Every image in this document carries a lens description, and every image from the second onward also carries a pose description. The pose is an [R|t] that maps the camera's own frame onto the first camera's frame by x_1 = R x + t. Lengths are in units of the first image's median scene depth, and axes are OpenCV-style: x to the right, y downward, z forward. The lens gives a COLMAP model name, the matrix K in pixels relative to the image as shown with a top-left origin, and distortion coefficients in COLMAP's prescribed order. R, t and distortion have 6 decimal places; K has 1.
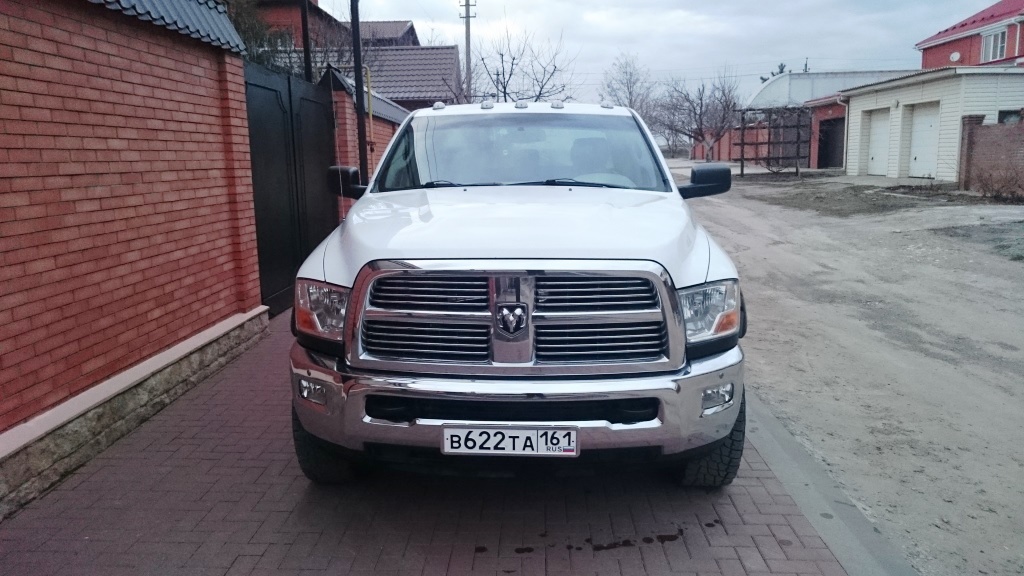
lens RADIAL K [[745.4, 0, 512.0], [0, 745.4, 288.0], [0, 0, 1]] dist [0.010391, -0.000714]
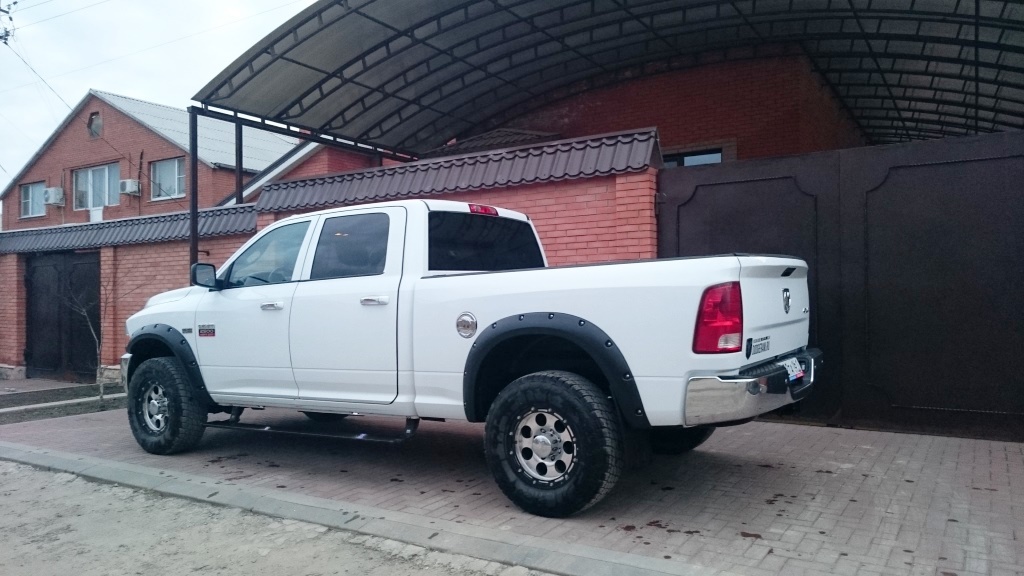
lens RADIAL K [[745.4, 0, 512.0], [0, 745.4, 288.0], [0, 0, 1]] dist [0.010391, -0.000714]
pose [[-0.509795, 0.011949, -0.860213, 0.913763], [-0.122490, 0.988708, 0.086327, -0.245230], [0.851531, 0.149377, -0.502575, 1.726967]]
